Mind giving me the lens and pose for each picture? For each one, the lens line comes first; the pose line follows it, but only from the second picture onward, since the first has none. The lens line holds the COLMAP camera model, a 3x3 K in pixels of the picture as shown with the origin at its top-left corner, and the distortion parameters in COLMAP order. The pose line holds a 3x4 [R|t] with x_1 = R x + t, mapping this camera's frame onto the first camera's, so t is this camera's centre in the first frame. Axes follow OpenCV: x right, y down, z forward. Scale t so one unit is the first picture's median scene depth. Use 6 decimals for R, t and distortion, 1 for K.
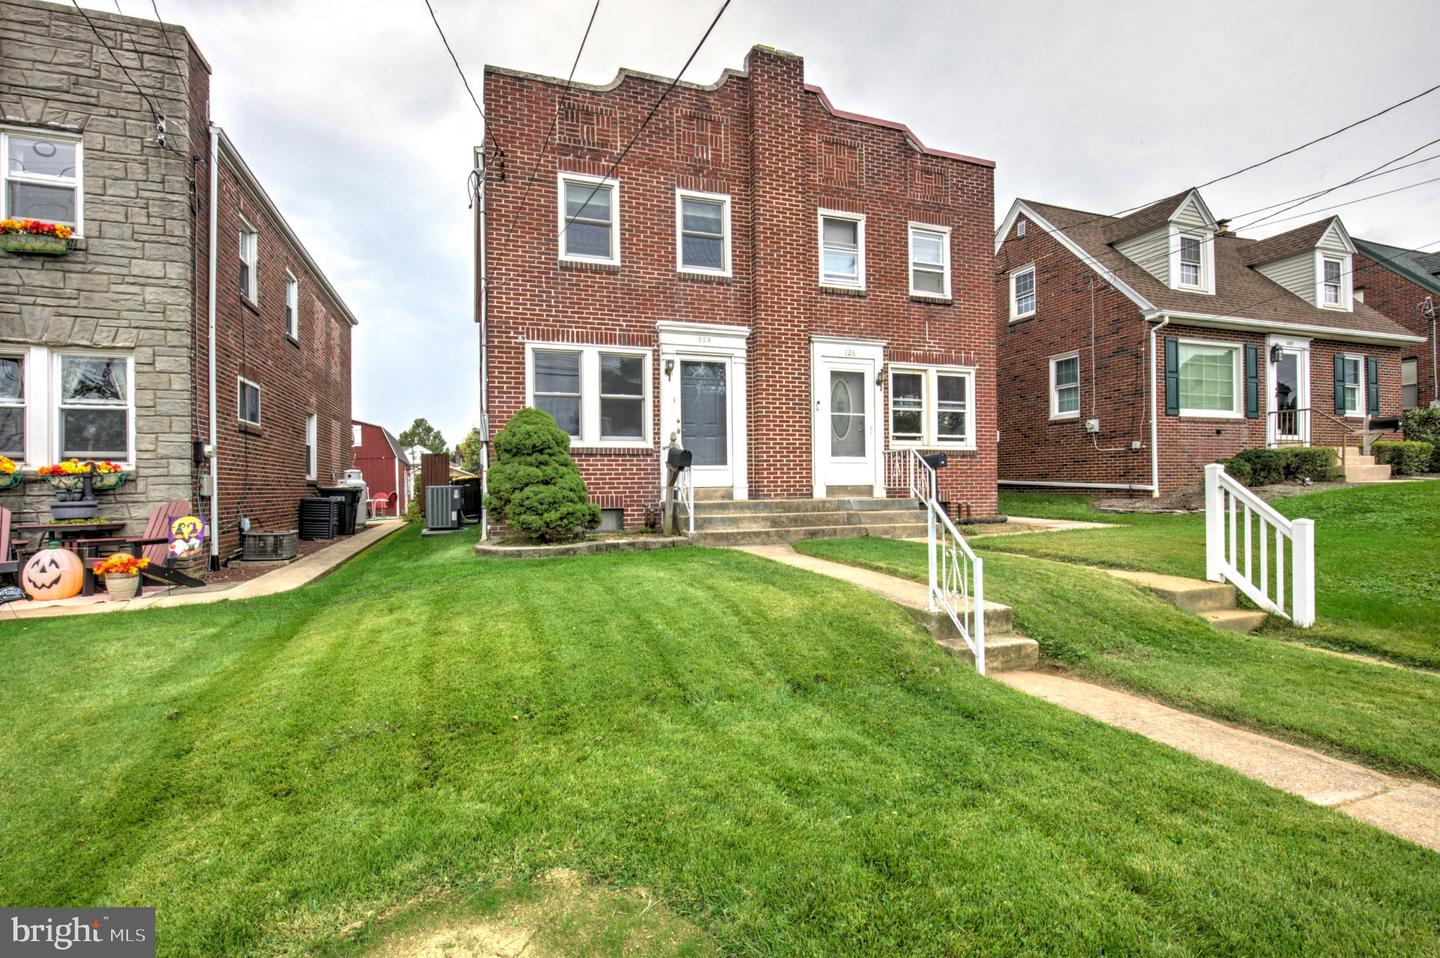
lens RADIAL K [[697.0, 0, 723.7], [0, 697.0, 478.7], [0, 0, 1]] dist [-0.002235, 0.001770]
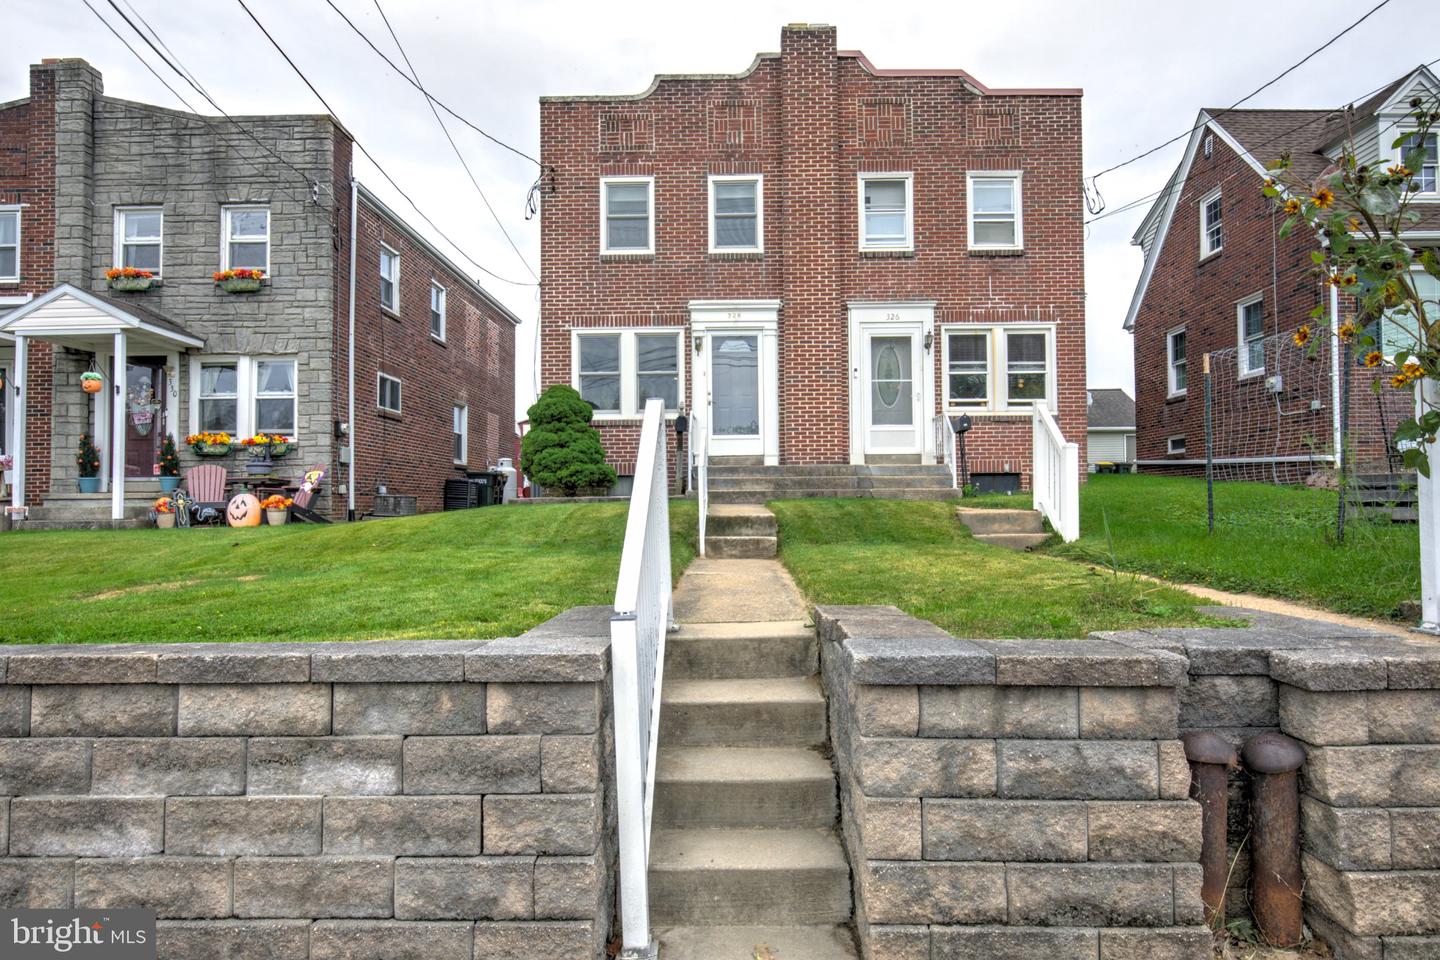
lens RADIAL K [[897.7, 0, 721.3], [0, 897.7, 479.6], [0, 0, 1]] dist [0.001865, -0.002876]
pose [[0.929536, -0.007702, -0.368652, 0.452105], [0.000285, 0.999797, -0.020168, 0.075608], [0.368732, 0.018642, 0.929349, -0.259365]]
